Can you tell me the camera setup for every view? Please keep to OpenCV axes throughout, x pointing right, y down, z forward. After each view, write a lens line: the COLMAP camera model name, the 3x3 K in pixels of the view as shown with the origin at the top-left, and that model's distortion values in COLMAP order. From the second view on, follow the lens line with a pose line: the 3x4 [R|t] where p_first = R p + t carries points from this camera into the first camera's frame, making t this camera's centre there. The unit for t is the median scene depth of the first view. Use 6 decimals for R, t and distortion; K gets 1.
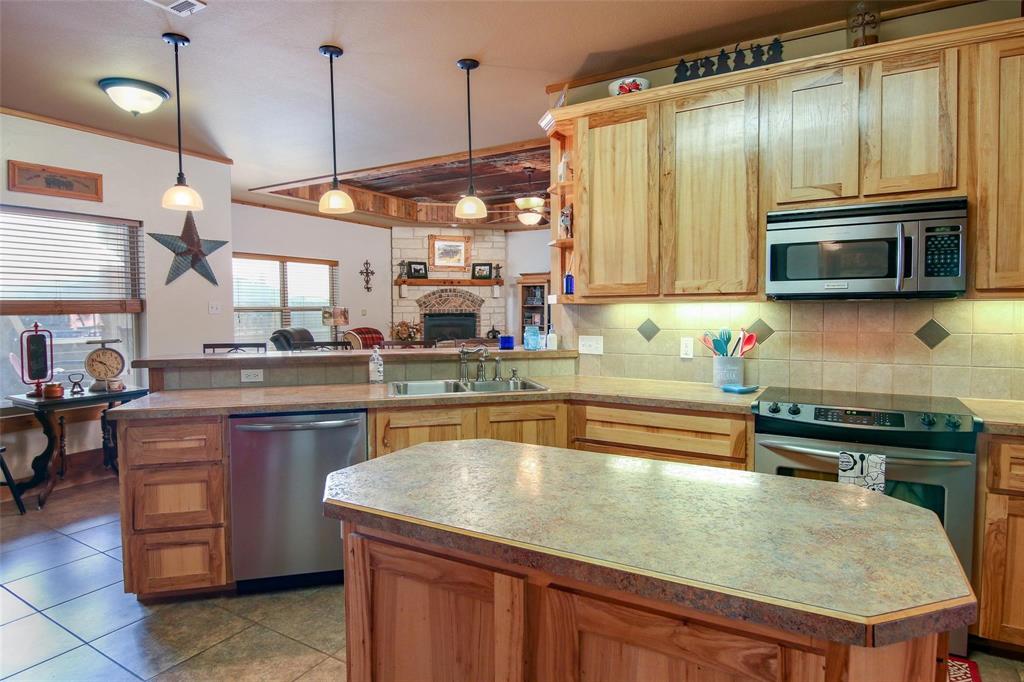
lens RADIAL K [[574.6, 0, 512.4], [0, 574.6, 331.3], [0, 0, 1]] dist [-0.008918, -0.002325]
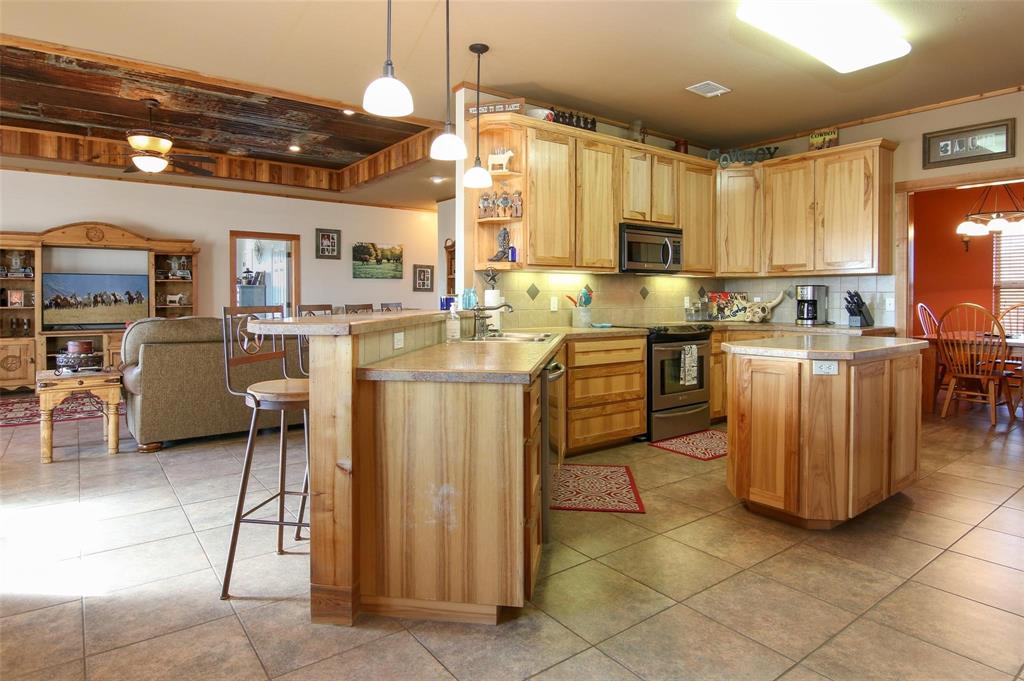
lens RADIAL K [[582.9, 0, 508.3], [0, 582.9, 306.8], [0, 0, 1]] dist [-0.007181, -0.001701]
pose [[0.379184, -0.009354, 0.925274, -0.438242], [0.035382, 0.999364, -0.004397, 0.015386], [-0.924644, 0.034406, 0.379274, 0.215617]]
